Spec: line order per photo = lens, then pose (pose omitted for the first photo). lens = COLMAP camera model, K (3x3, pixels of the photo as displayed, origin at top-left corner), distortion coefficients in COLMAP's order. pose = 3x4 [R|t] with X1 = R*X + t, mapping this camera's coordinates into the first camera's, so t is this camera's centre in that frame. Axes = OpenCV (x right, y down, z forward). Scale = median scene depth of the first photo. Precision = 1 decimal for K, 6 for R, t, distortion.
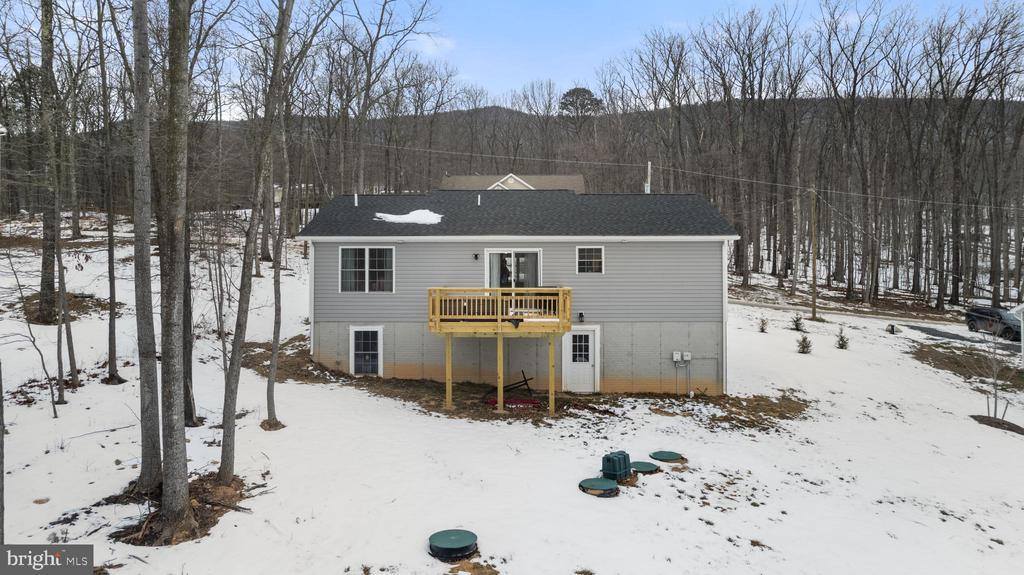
lens RADIAL K [[654.9, 0, 501.1], [0, 654.9, 282.8], [0, 0, 1]] dist [-0.050702, 0.030138]
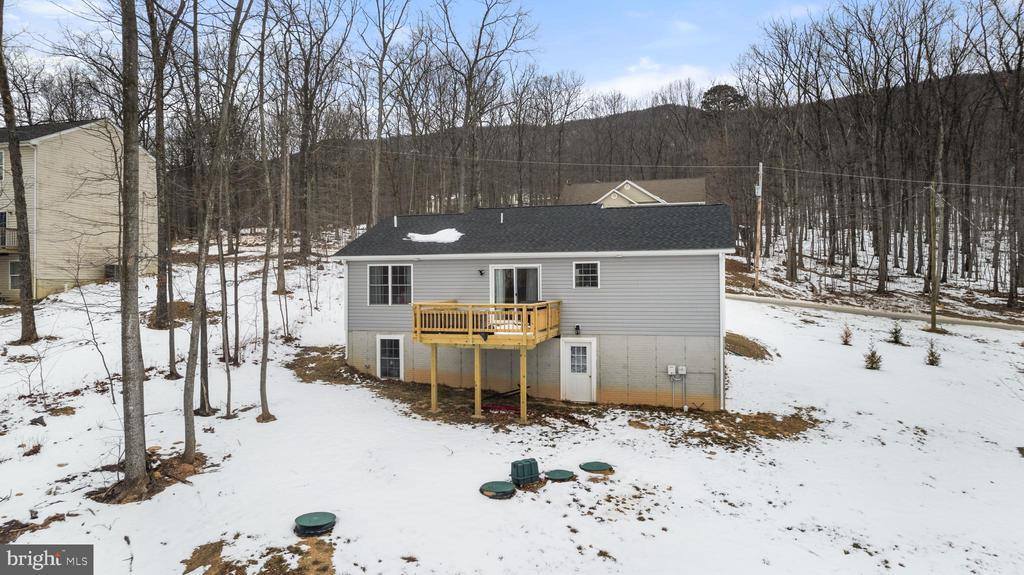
lens RADIAL K [[654.9, 0, 517.9], [0, 654.9, 288.8], [0, 0, 1]] dist [-0.050702, 0.030138]
pose [[0.965604, -0.002609, -0.260004, 0.340243], [0.004503, 0.999967, 0.006689, -0.022501], [0.259978, -0.007630, 0.965584, -0.034561]]
